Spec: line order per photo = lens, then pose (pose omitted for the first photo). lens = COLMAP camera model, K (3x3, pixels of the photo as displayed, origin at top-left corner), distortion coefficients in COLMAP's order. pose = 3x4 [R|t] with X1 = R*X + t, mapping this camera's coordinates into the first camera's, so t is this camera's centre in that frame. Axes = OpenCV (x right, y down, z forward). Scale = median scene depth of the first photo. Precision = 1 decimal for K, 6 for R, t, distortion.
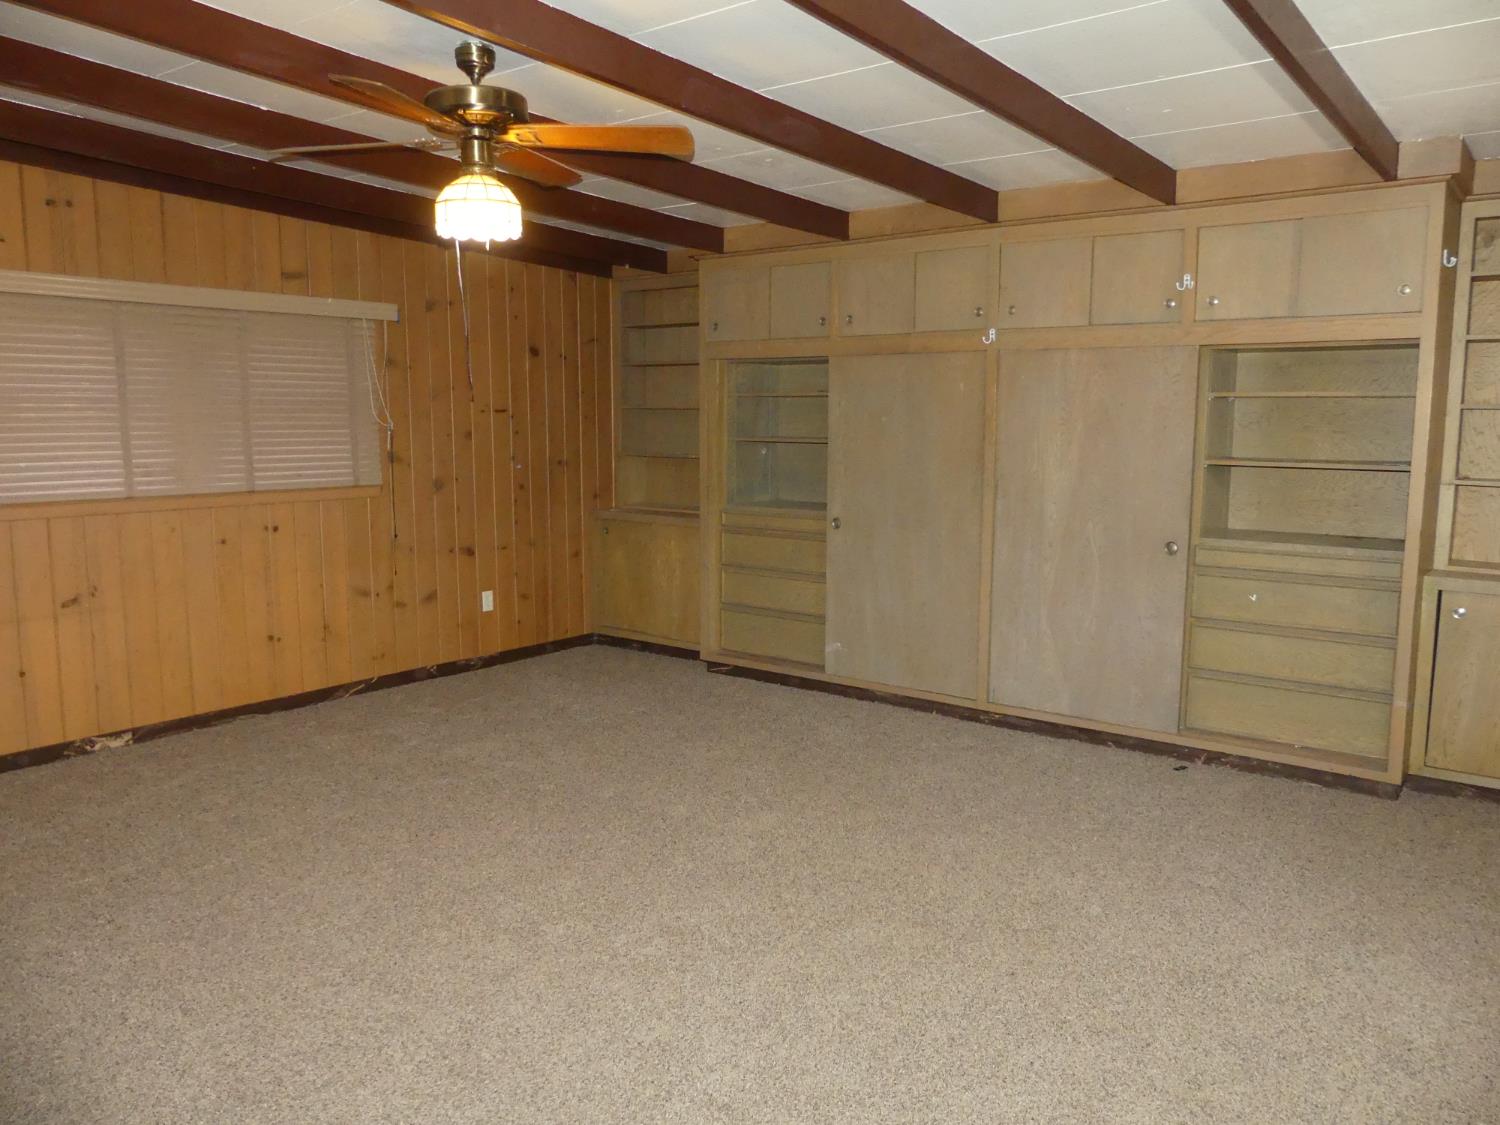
lens RADIAL K [[1128.6, 0, 750.0], [0, 1128.6, 562.5], [0, 0, 1]] dist [-0.014331, -0.003563]
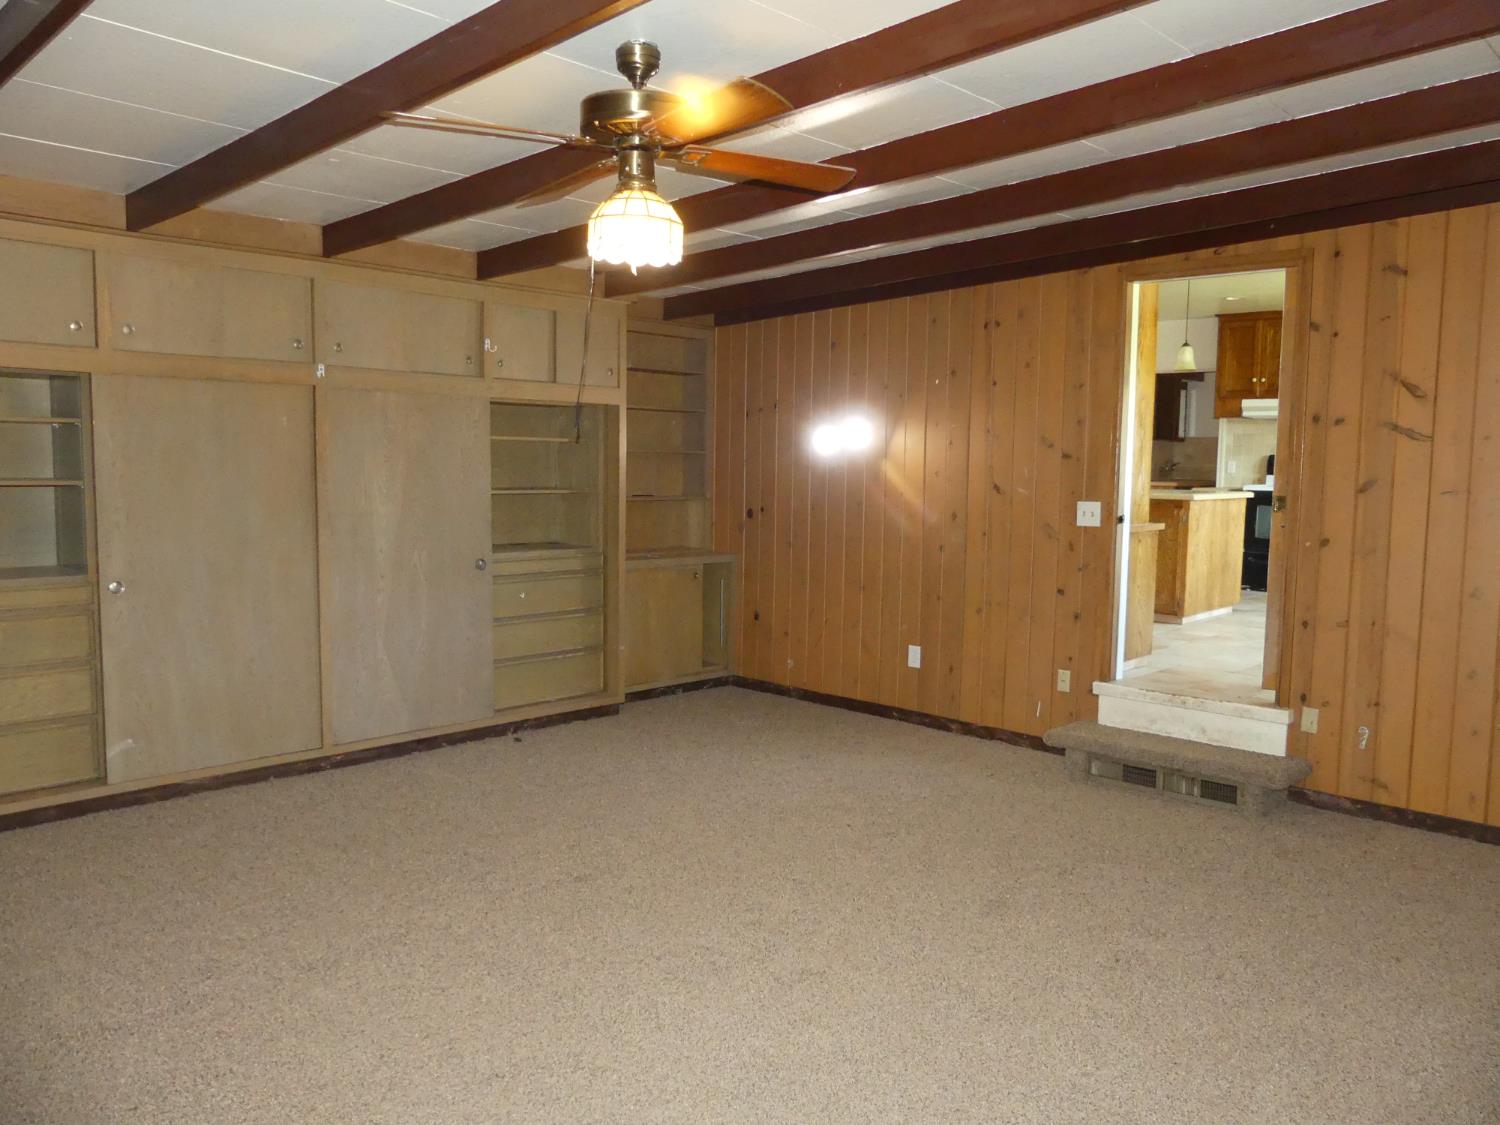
lens RADIAL K [[1128.6, 0, 750.0], [0, 1128.6, 562.5], [0, 0, 1]] dist [-0.014331, -0.003563]
pose [[0.111422, -0.095376, 0.989186, -0.738048], [0.113533, 0.990088, 0.082675, -0.076841], [-0.987267, 0.103094, 0.121146, 0.543197]]
